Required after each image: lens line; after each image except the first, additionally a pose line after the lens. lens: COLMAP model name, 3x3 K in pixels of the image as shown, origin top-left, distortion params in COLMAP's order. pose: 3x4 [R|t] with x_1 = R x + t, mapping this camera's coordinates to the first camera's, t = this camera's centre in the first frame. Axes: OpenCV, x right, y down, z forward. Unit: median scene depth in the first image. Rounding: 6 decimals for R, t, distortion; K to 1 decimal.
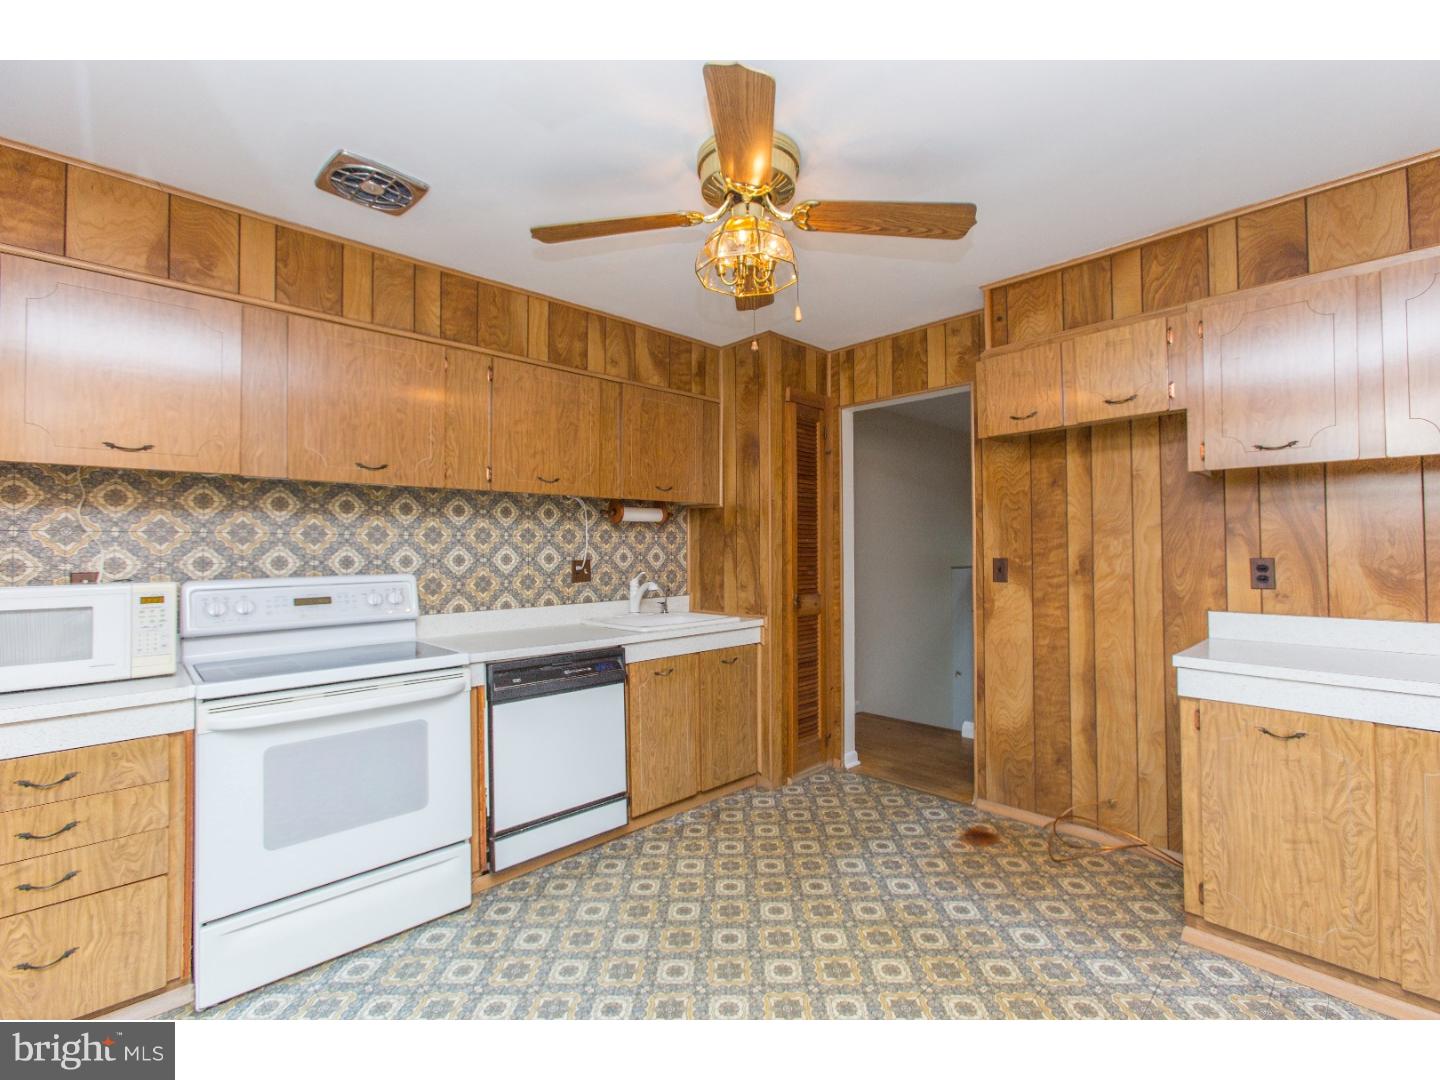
lens RADIAL K [[633.3, 0, 720.0], [0, 633.3, 540.0], [0, 0, 1]] dist [-0.016143, 0.010319]
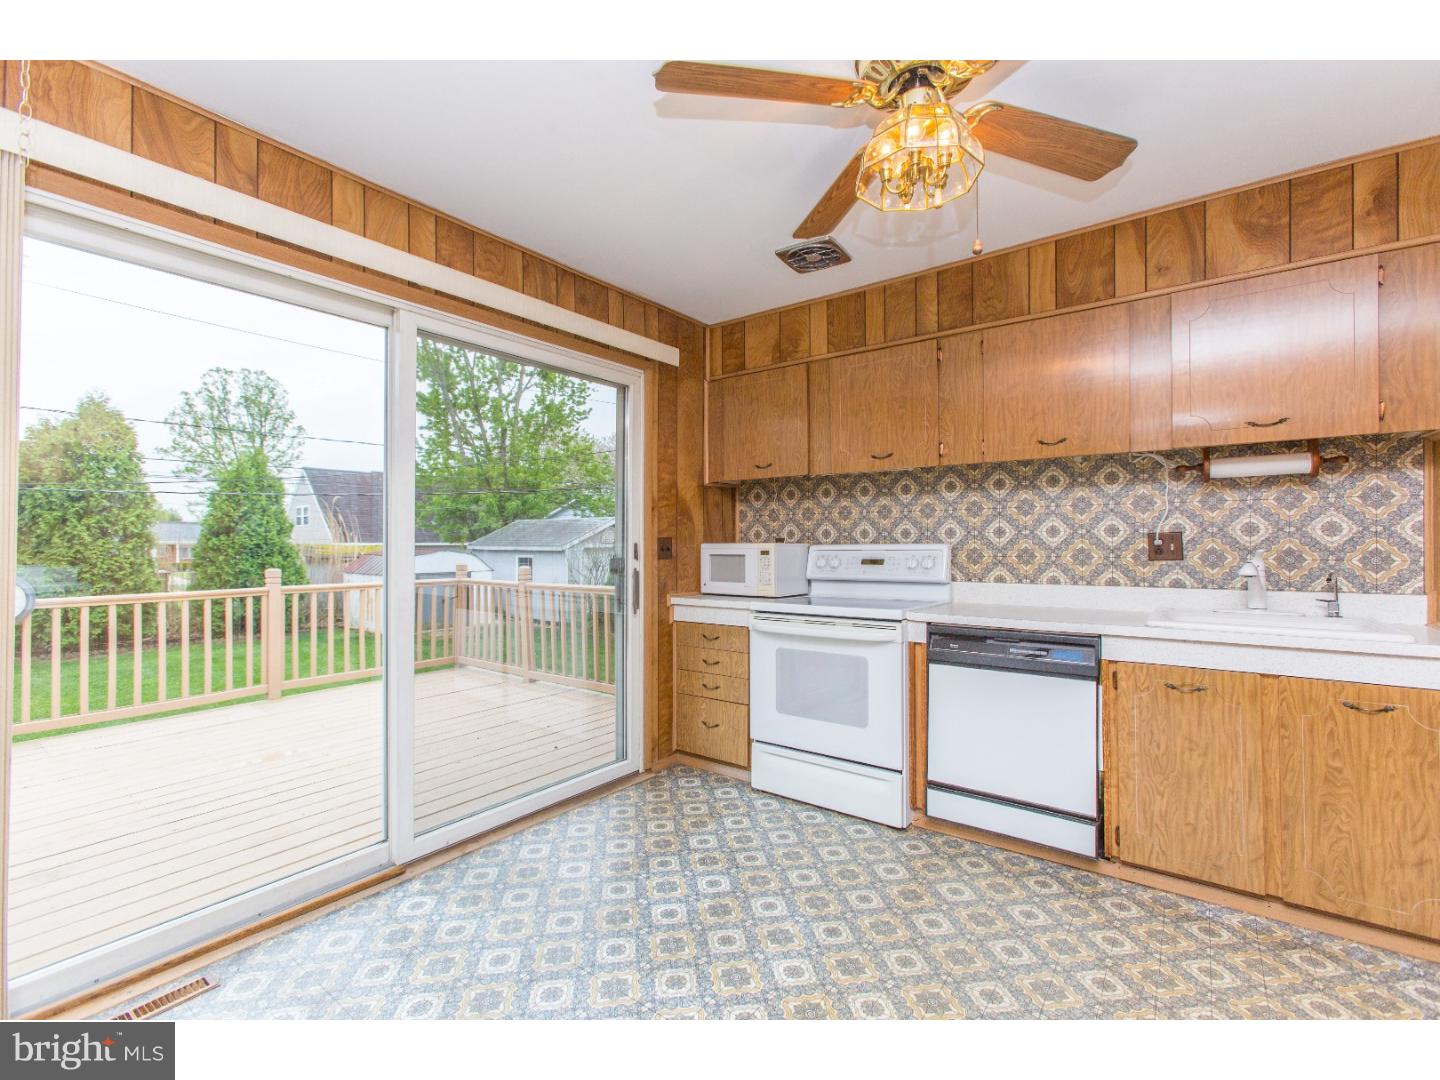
lens RADIAL K [[633.3, 0, 720.0], [0, 633.3, 540.0], [0, 0, 1]] dist [-0.016143, 0.010319]
pose [[0.170165, 0.019189, -0.985229, 0.537432], [0.031667, 0.999188, 0.024930, 0.004815], [0.984907, -0.035441, 0.169419, 0.384398]]
